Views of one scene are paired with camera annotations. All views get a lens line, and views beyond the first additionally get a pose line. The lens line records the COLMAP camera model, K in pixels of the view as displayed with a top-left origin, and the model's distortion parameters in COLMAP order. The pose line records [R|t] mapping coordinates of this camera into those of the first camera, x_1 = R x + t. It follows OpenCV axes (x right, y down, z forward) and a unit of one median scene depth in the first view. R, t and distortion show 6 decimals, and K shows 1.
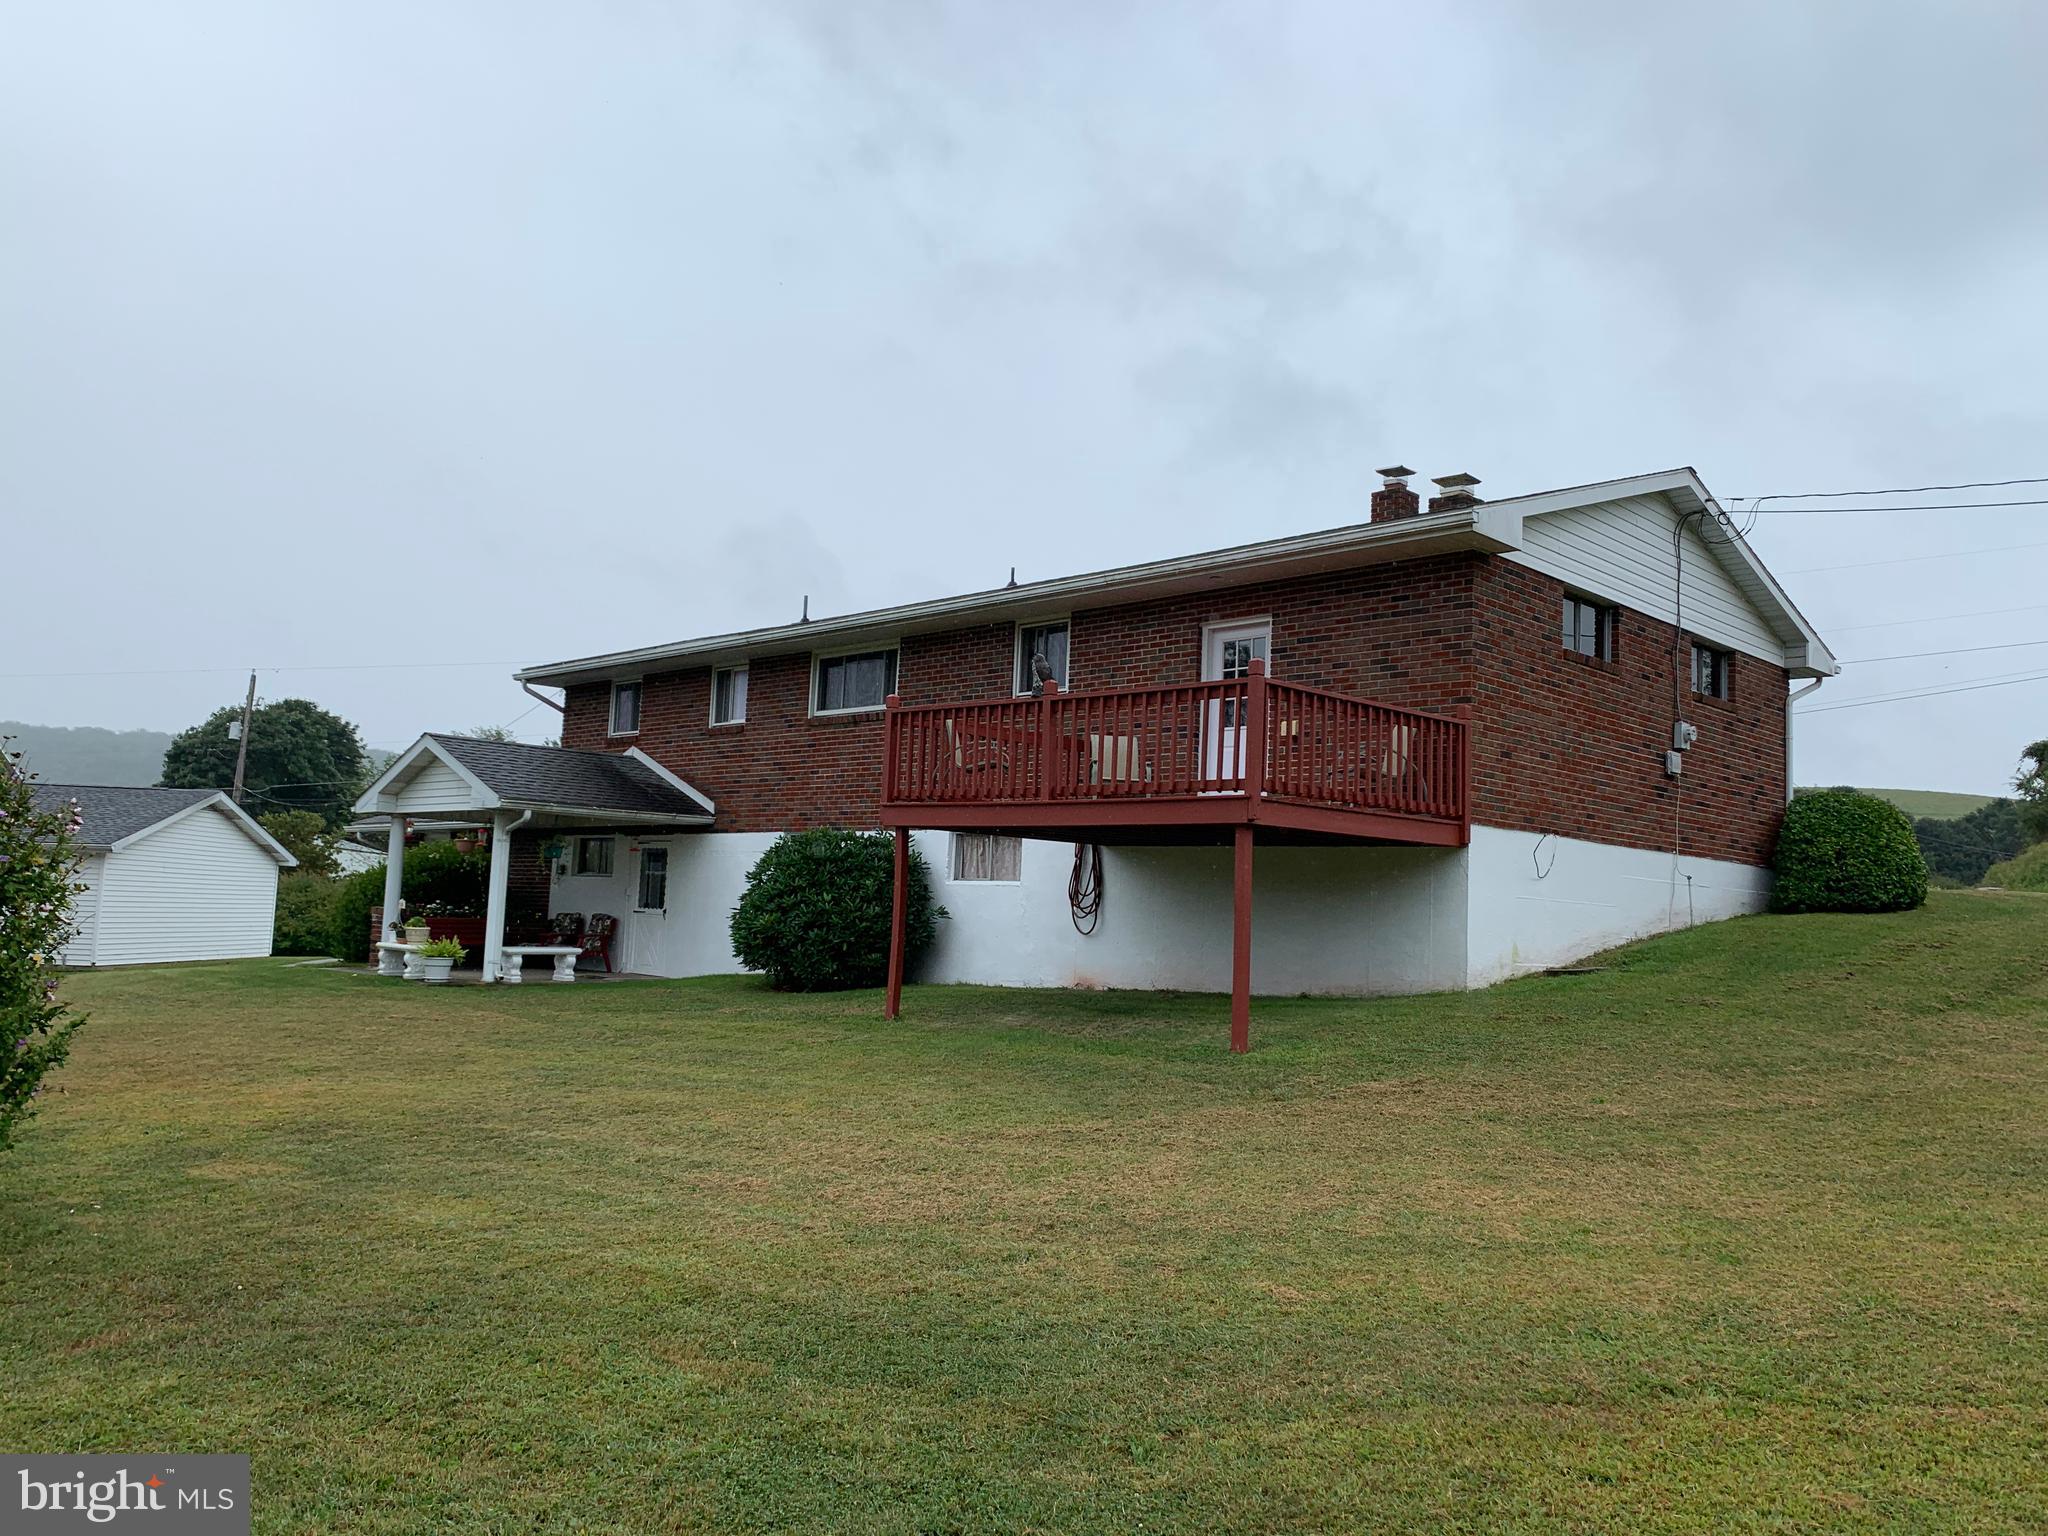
lens RADIAL K [[1569.0, 0, 1015.4], [0, 1569.0, 767.0], [0, 0, 1]] dist [0.026886, -0.005133]
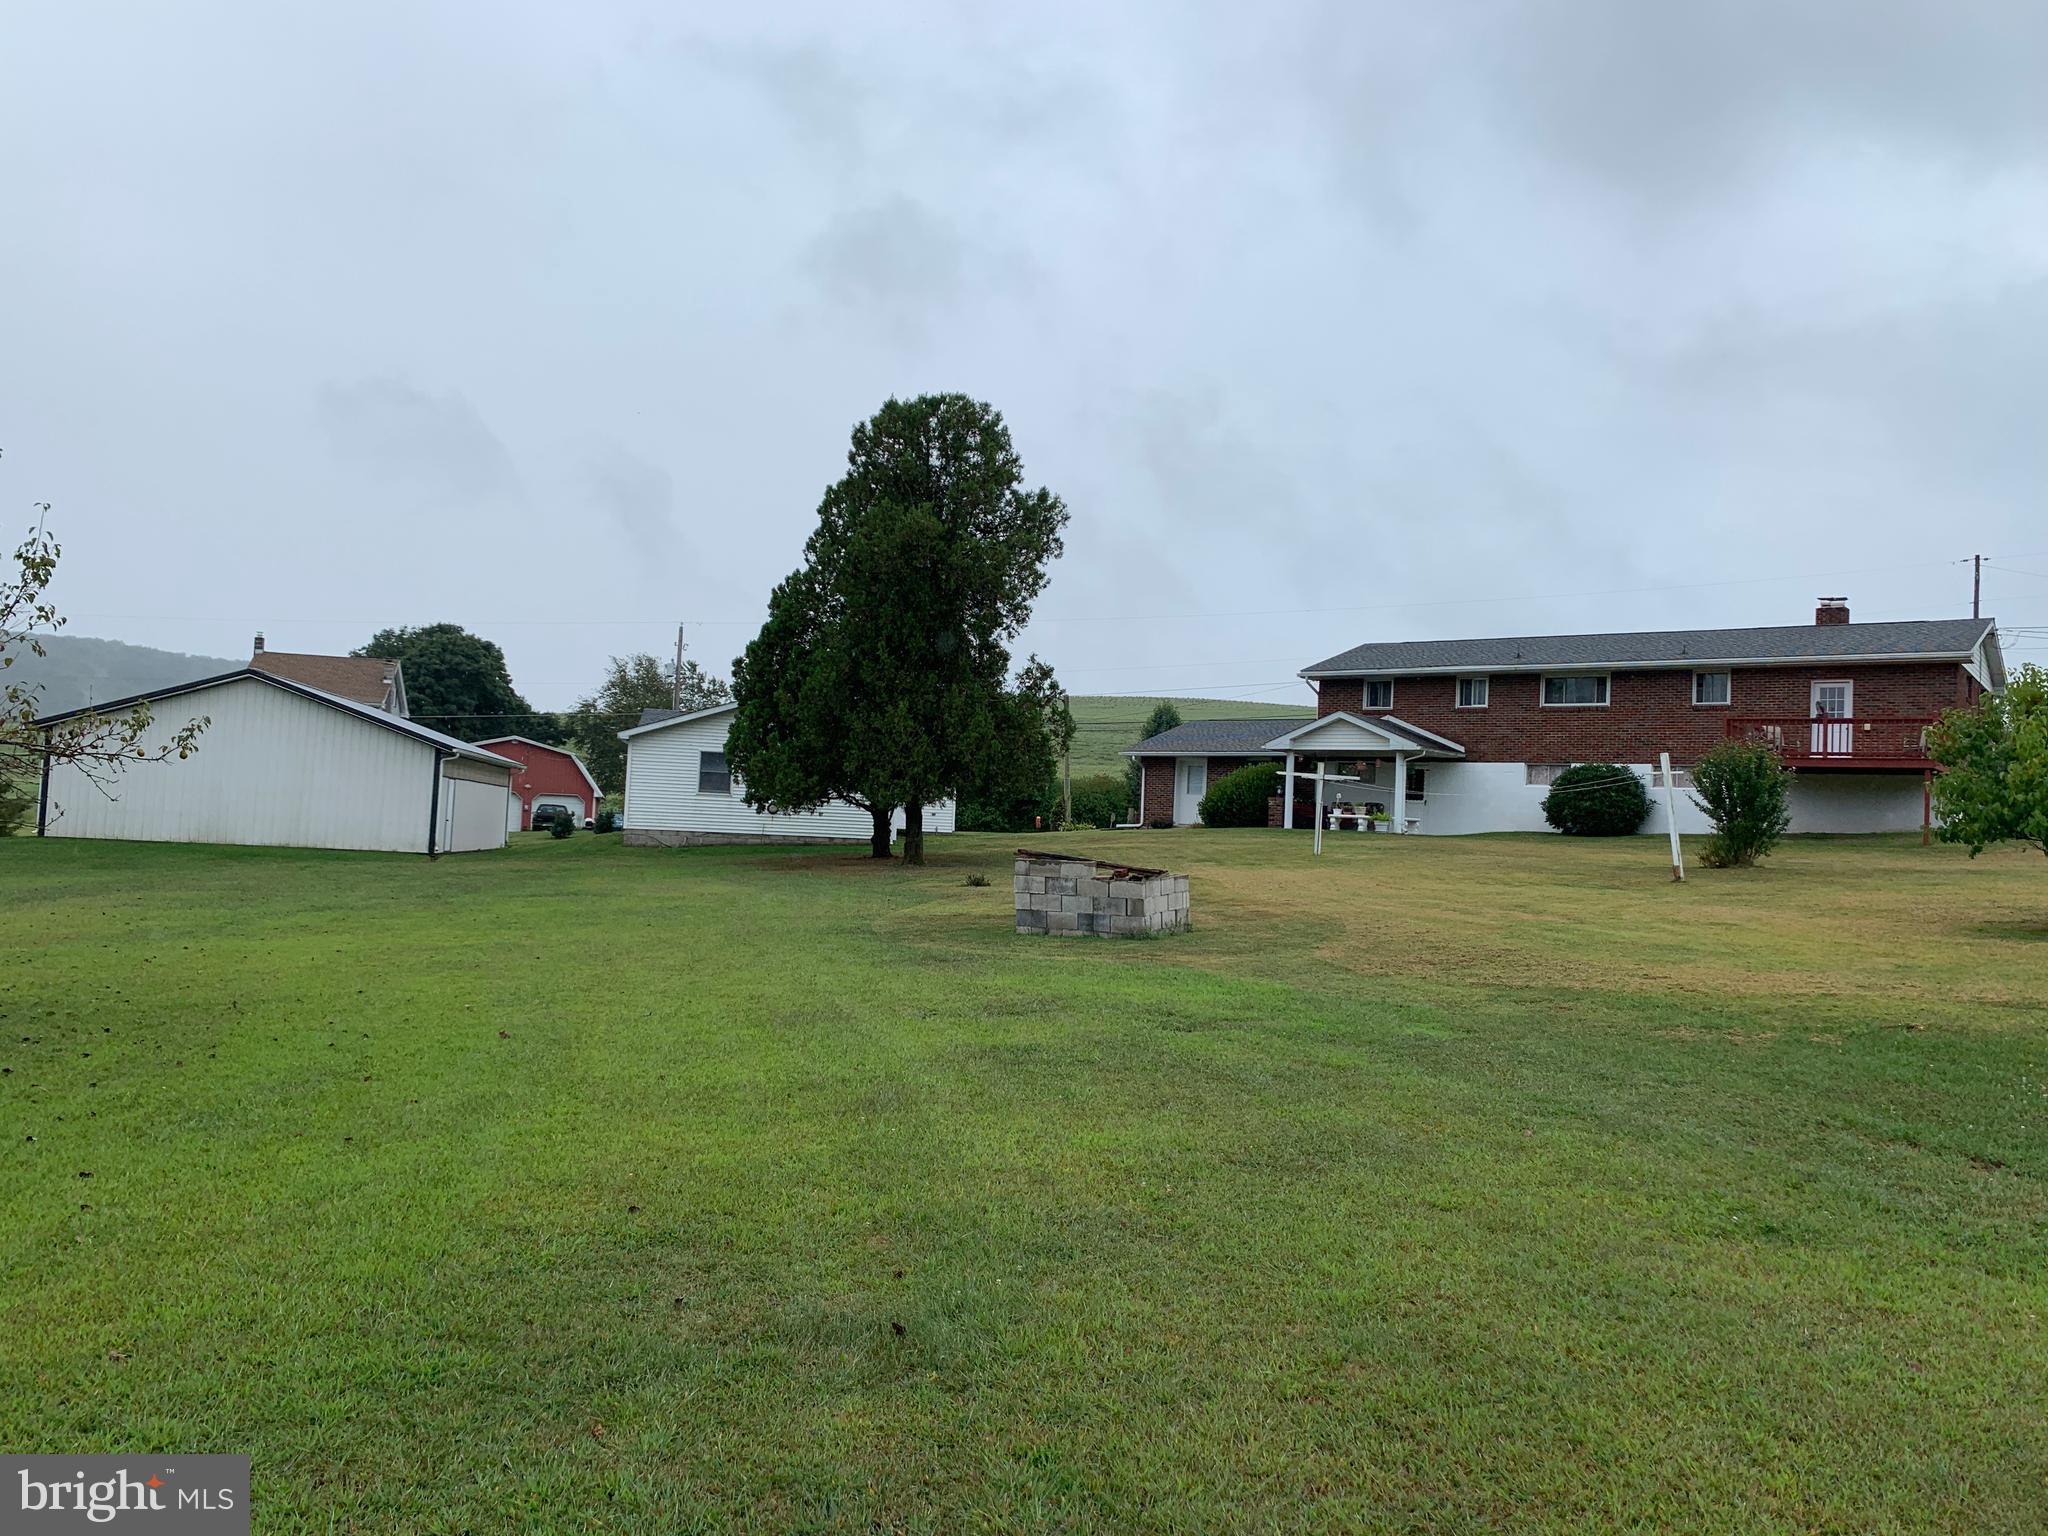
lens RADIAL K [[1569.0, 0, 1015.4], [0, 1569.0, 767.0], [0, 0, 1]] dist [0.026886, -0.005133]
pose [[0.988602, 0.009770, 0.150235, -0.626814], [-0.018438, 0.998237, 0.056411, -0.031833], [-0.149419, -0.058538, 0.987040, -0.520992]]
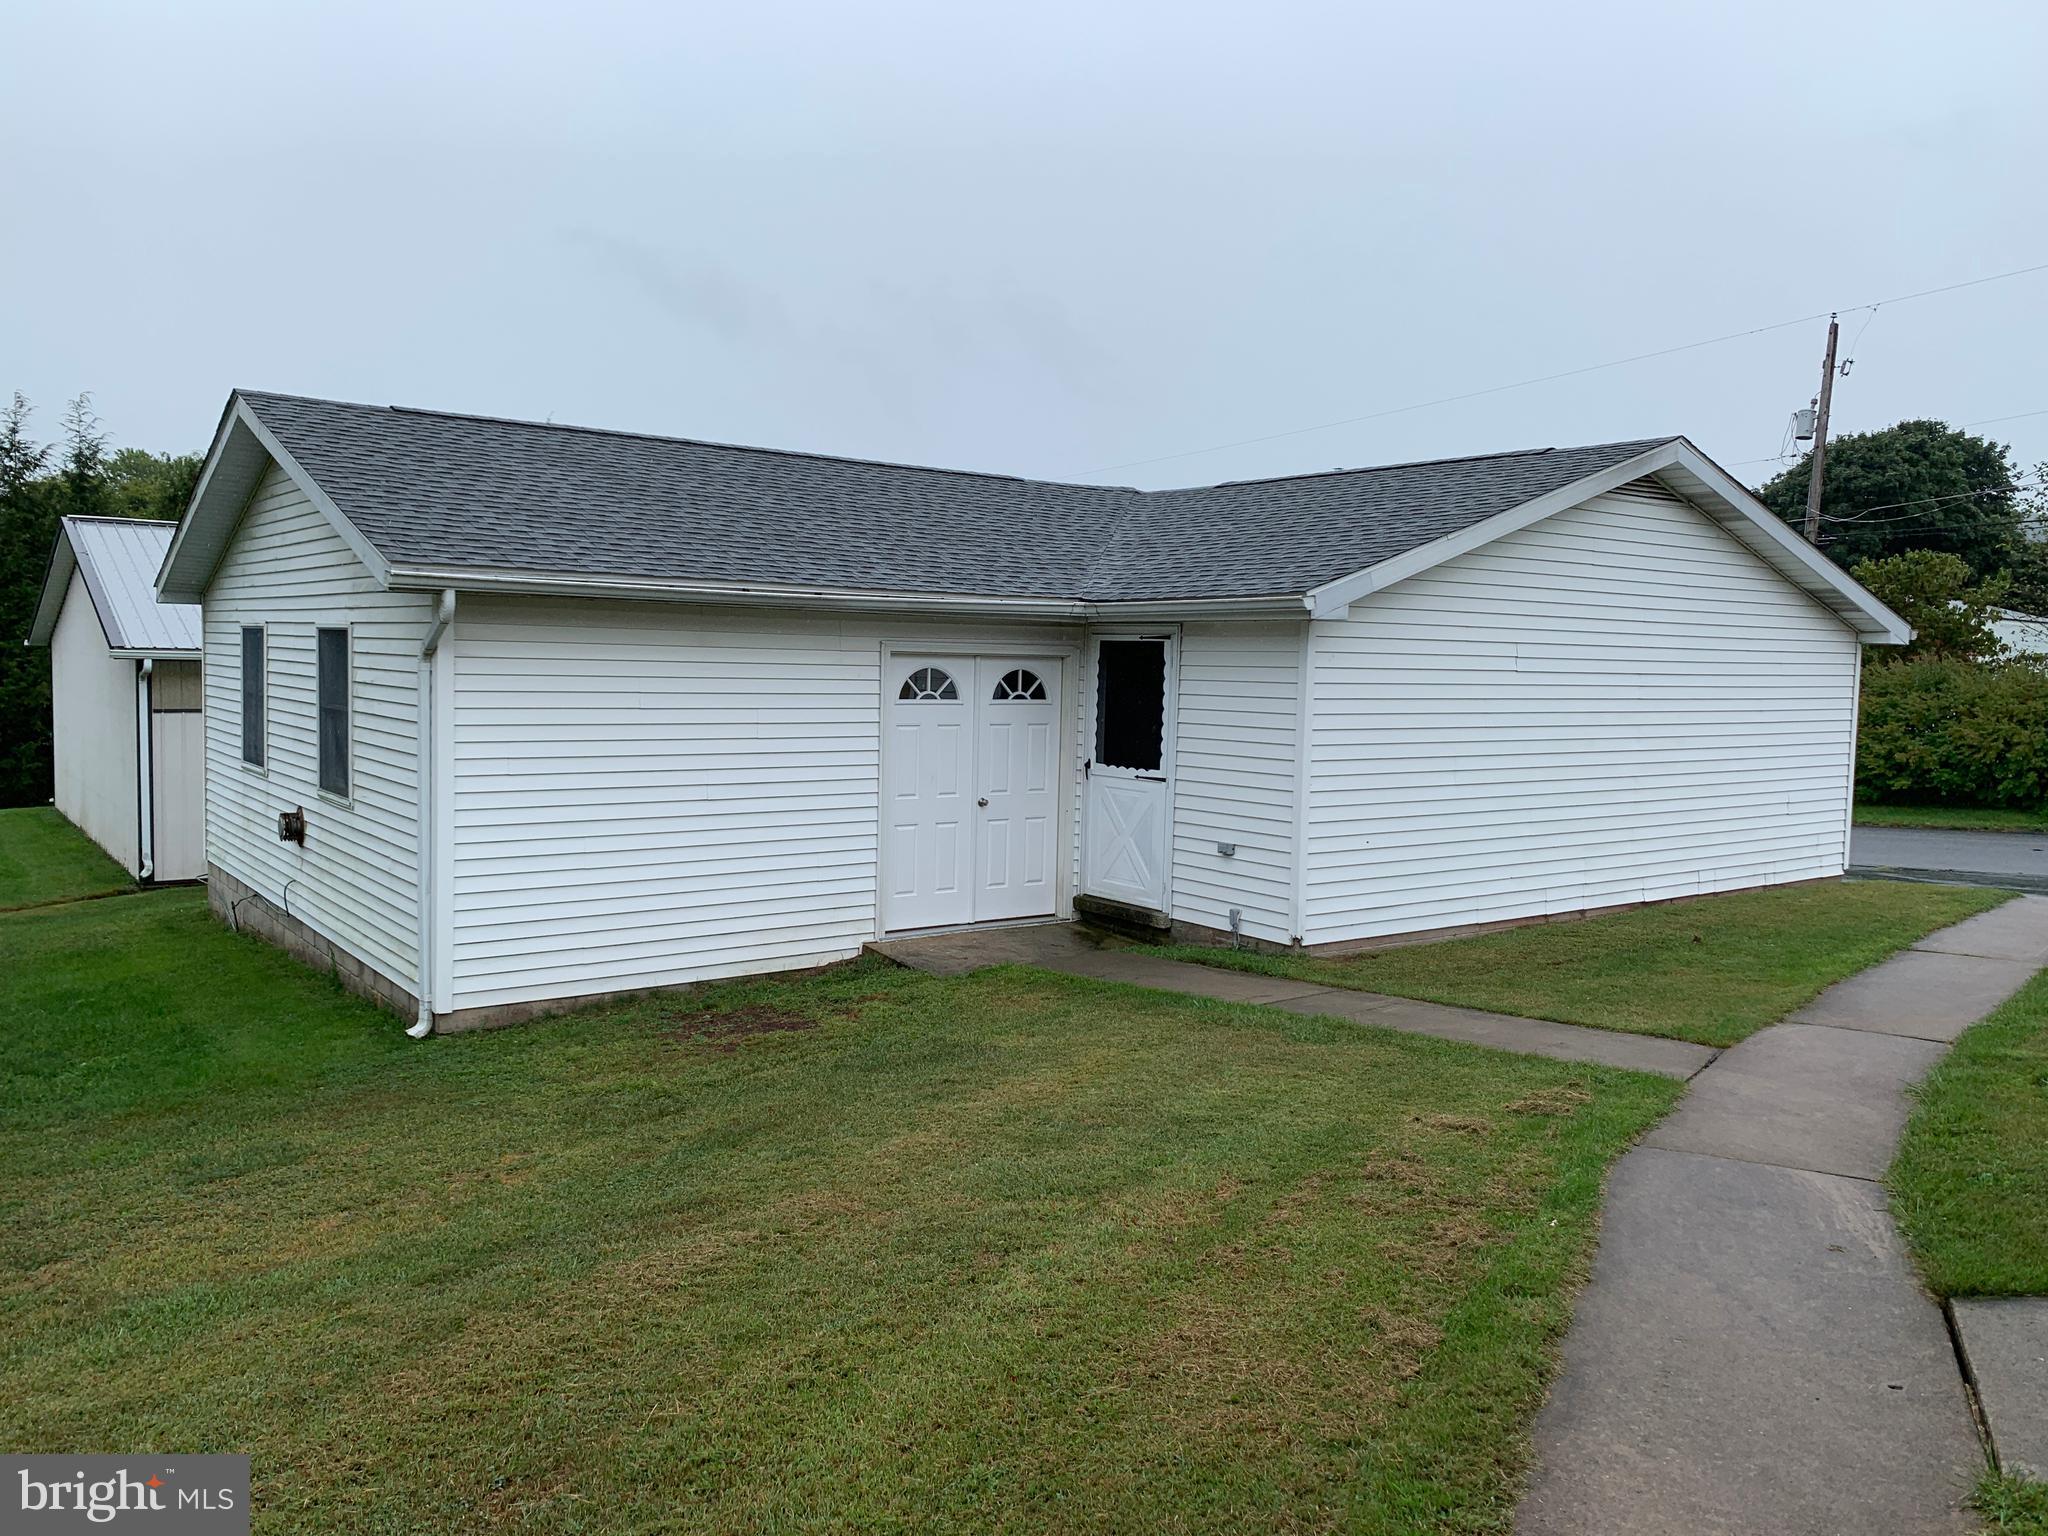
lens RADIAL K [[1569.0, 0, 1015.4], [0, 1569.0, 767.0], [0, 0, 1]] dist [0.026886, -0.005133]
pose [[0.583457, 0.029186, -0.811619, -0.272404], [0.081516, 0.992203, 0.094279, 0.038932], [0.808043, -0.121168, 0.576529, 0.604605]]
